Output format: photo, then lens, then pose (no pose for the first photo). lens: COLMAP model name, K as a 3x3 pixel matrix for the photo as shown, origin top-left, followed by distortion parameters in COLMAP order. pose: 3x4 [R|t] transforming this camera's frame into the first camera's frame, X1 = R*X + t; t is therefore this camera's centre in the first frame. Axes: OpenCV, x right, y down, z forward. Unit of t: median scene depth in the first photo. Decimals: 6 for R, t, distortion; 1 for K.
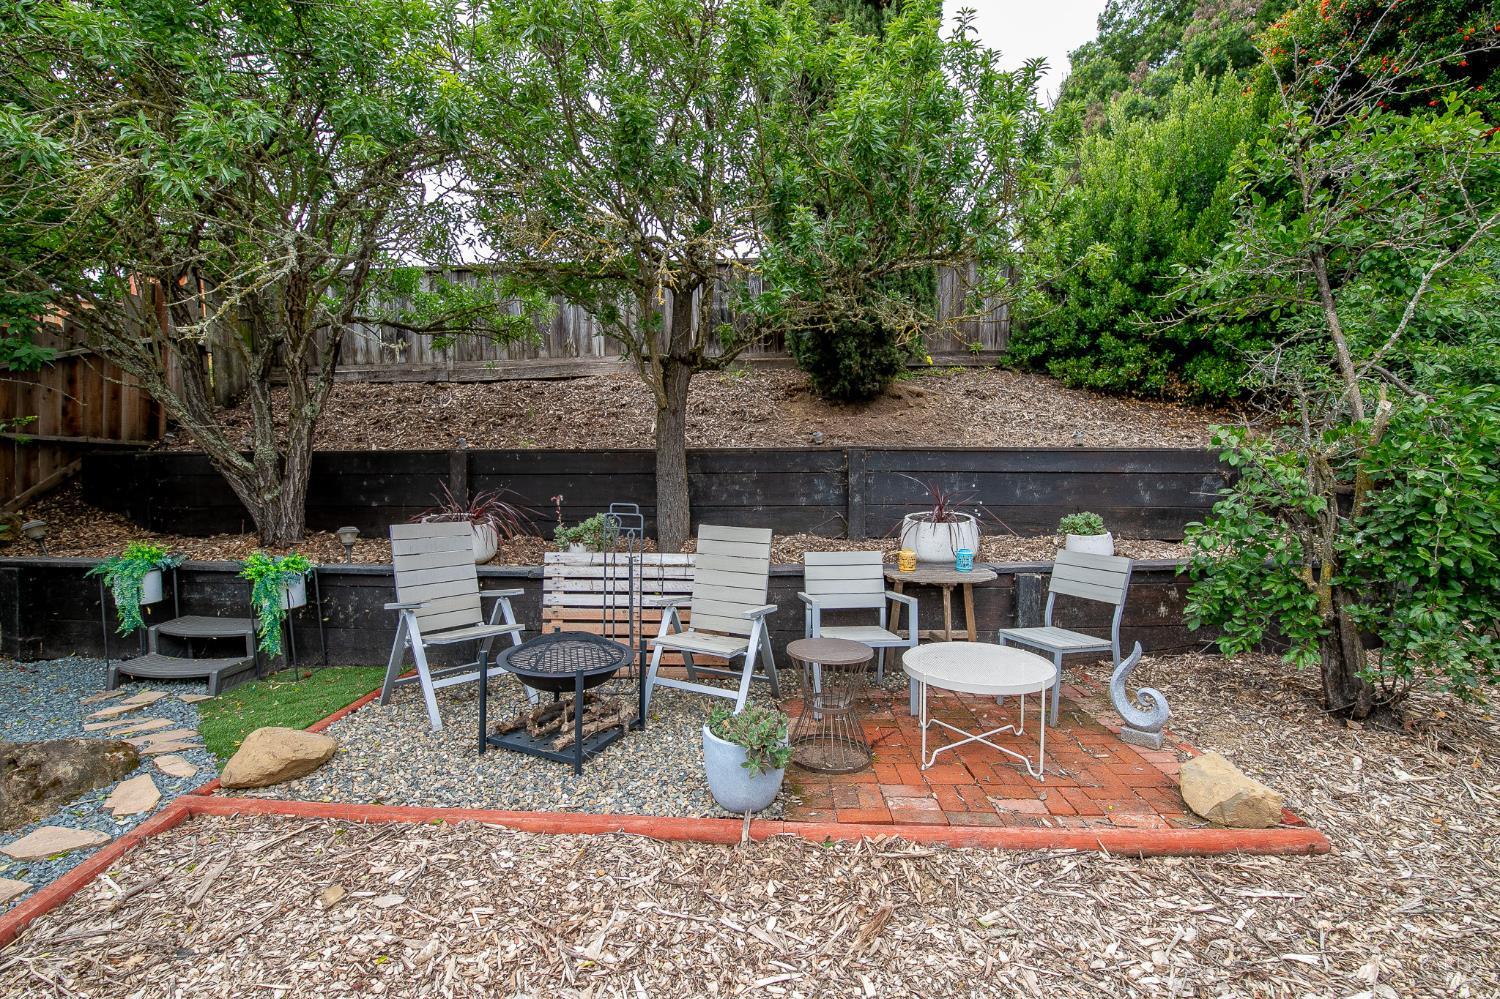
lens RADIAL K [[658.2, 0, 755.5], [0, 658.2, 512.0], [0, 0, 1]] dist [-0.000904, -0.010430]
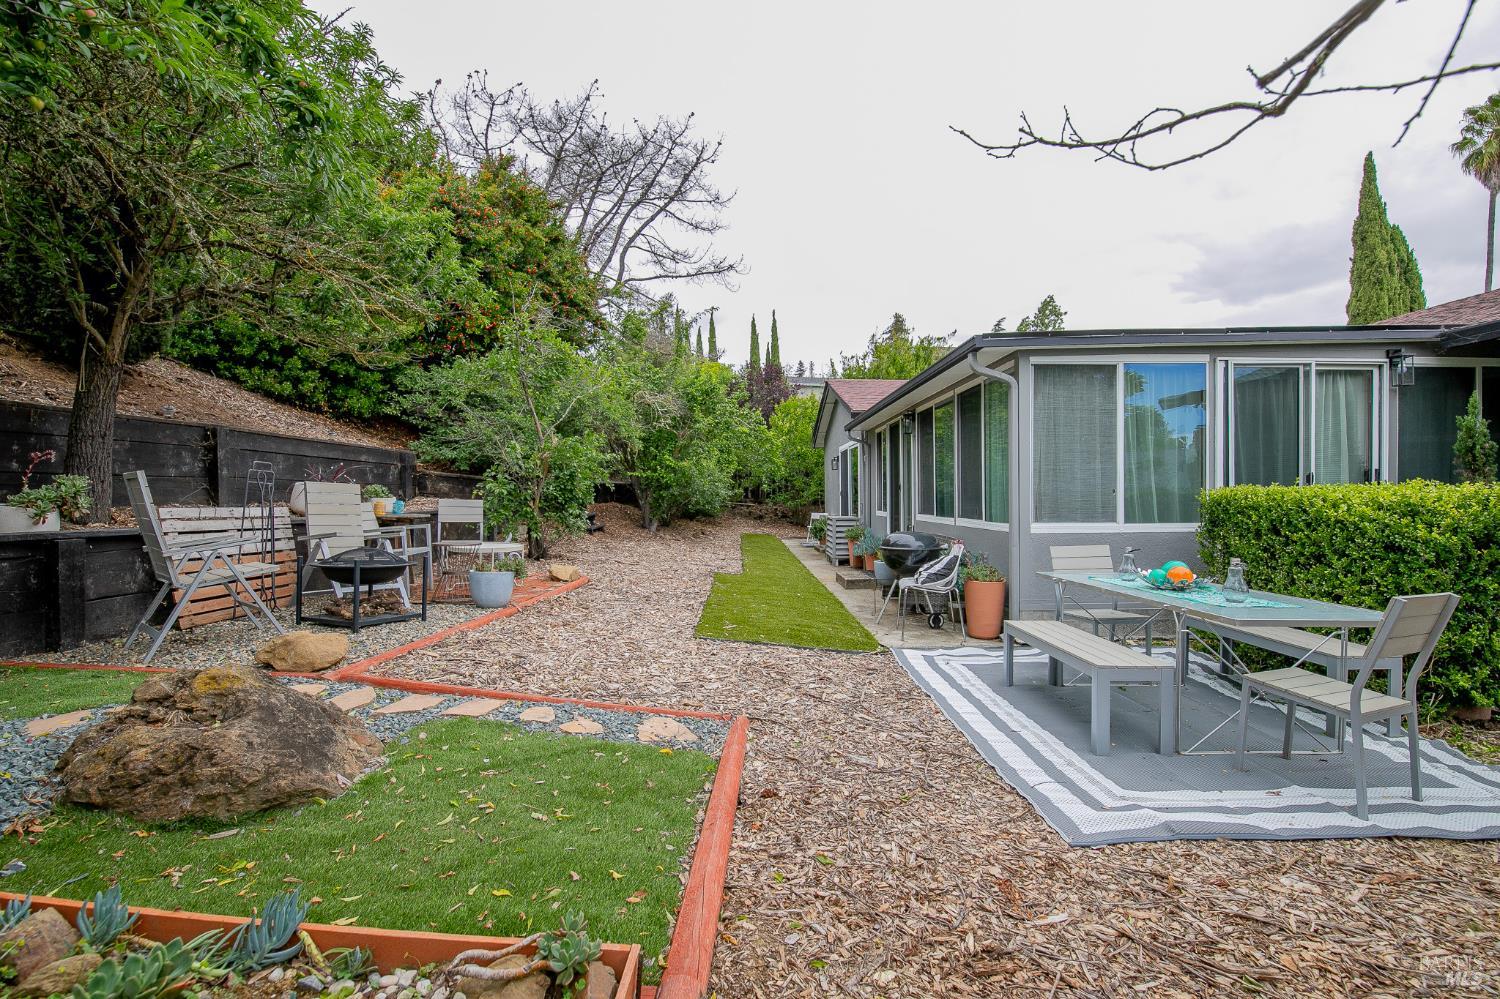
lens RADIAL K [[658.2, 0, 755.5], [0, 658.2, 512.0], [0, 0, 1]] dist [-0.000904, -0.010430]
pose [[0.009285, -0.023888, 0.999672, -1.343961], [0.041546, 0.998861, 0.023483, 0.084368], [-0.999093, 0.041314, 0.010267, 0.110217]]
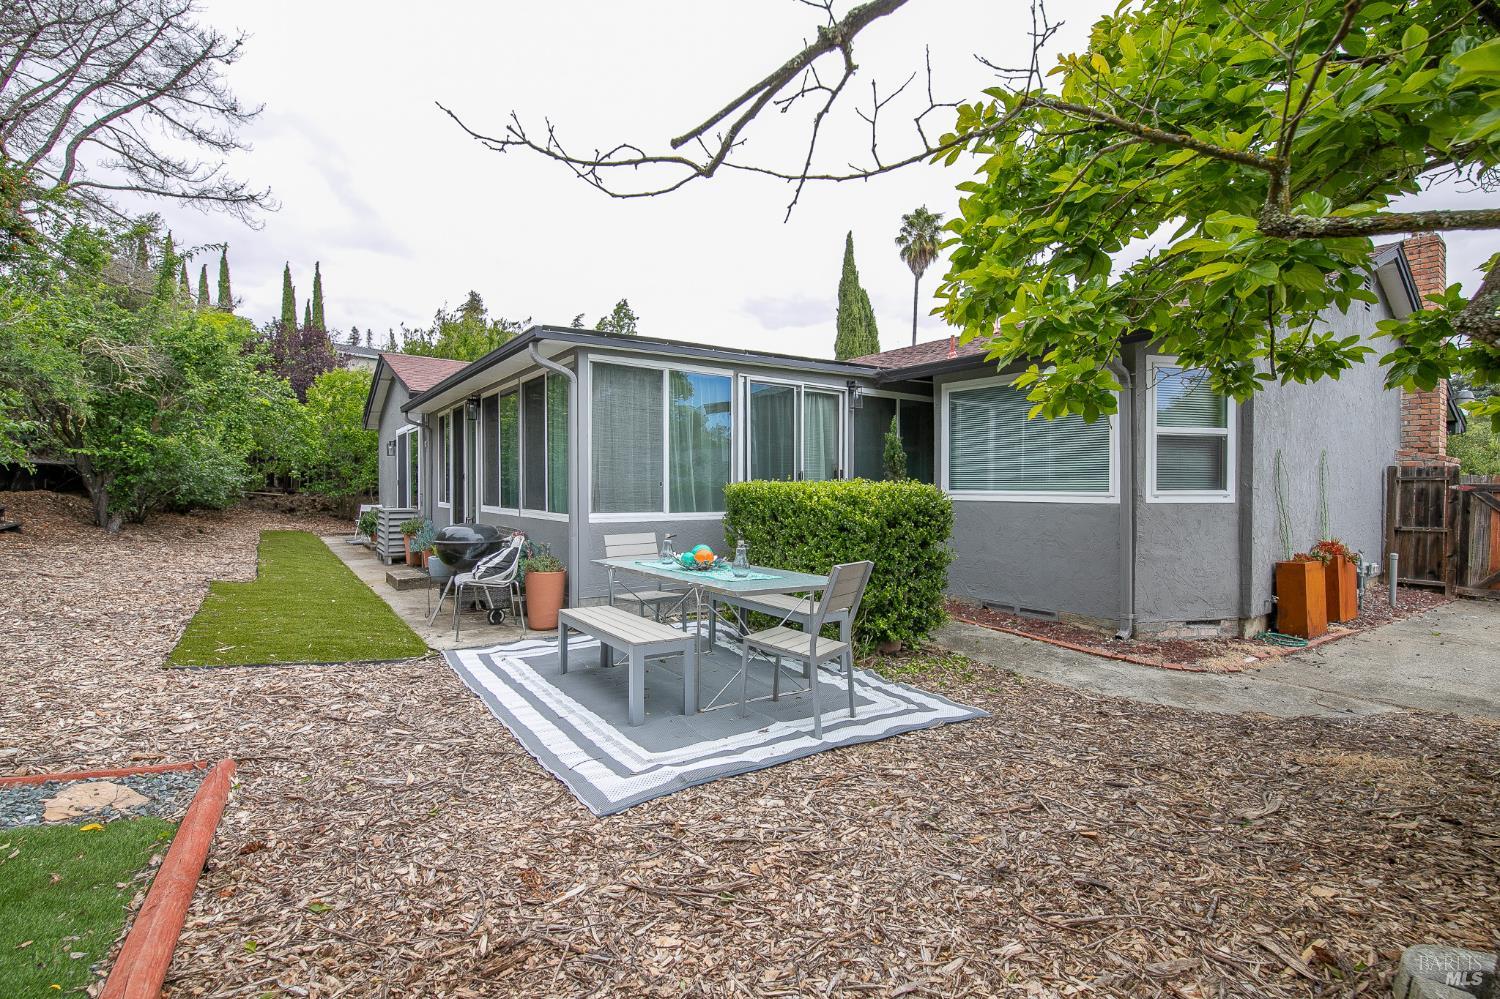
lens RADIAL K [[669.8, 0, 743.6], [0, 669.8, 491.5], [0, 0, 1]] dist [0.000302, -0.010722]
pose [[-0.553747, -0.008357, 0.832643, -1.360818], [0.023149, 0.999409, 0.025426, 0.086933], [-0.832363, 0.033355, -0.553227, 0.075518]]
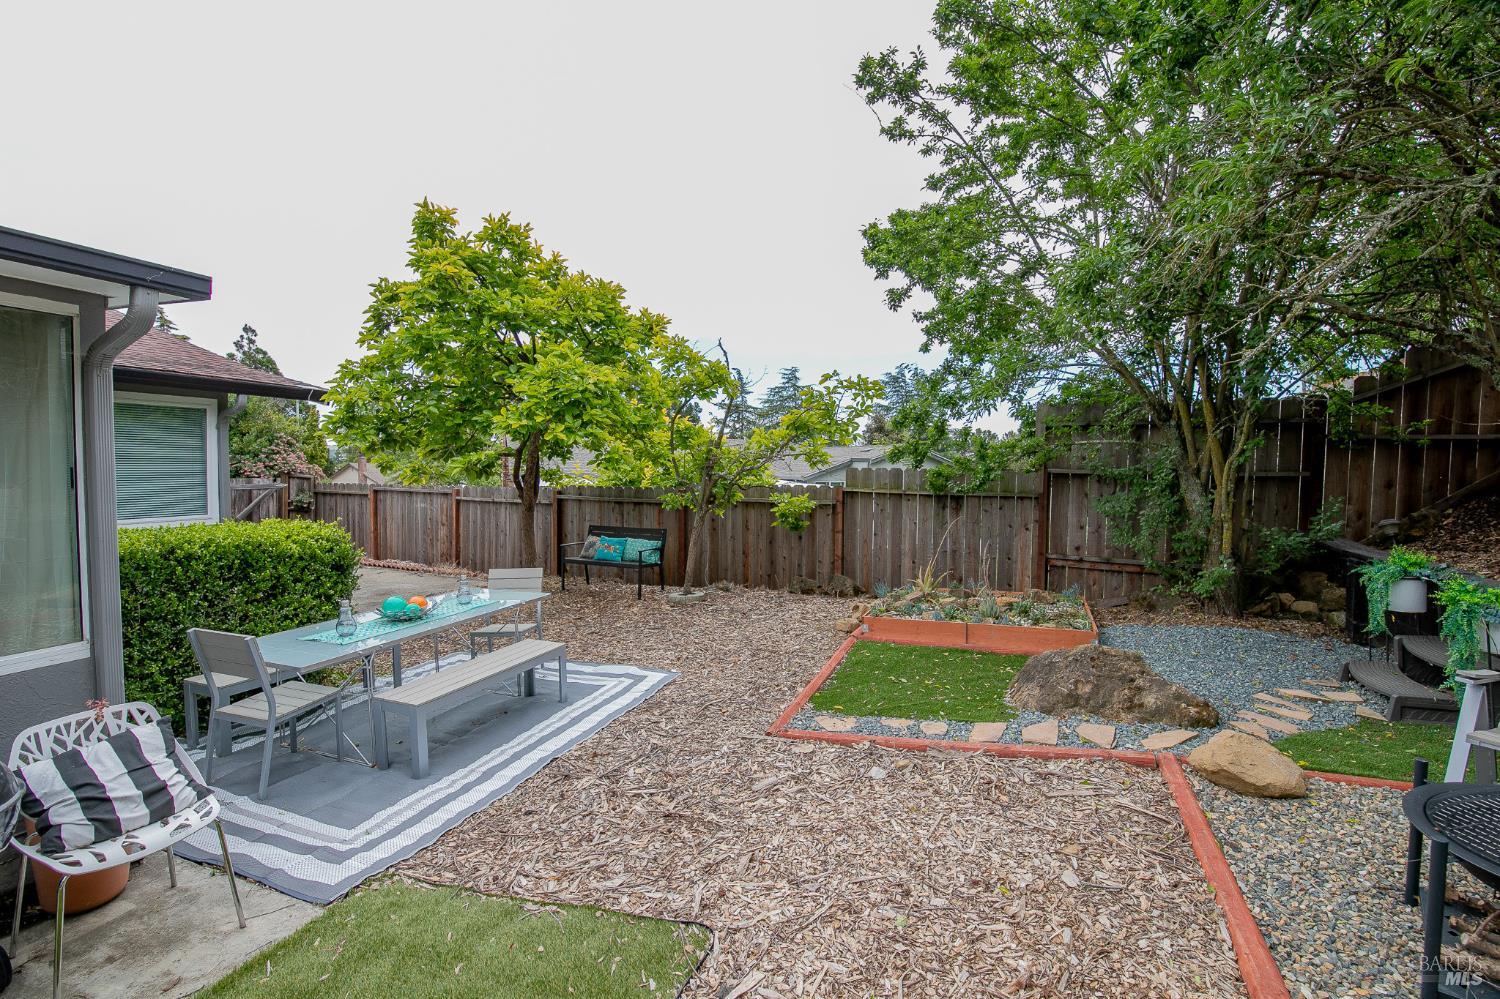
lens RADIAL K [[669.8, 0, 743.6], [0, 669.8, 491.5], [0, 0, 1]] dist [0.000302, -0.010722]
pose [[-0.379104, 0.034230, -0.924721, 0.354269], [-0.040044, 0.997773, 0.053351, -0.052879], [0.924487, 0.057255, -0.376889, 0.458109]]
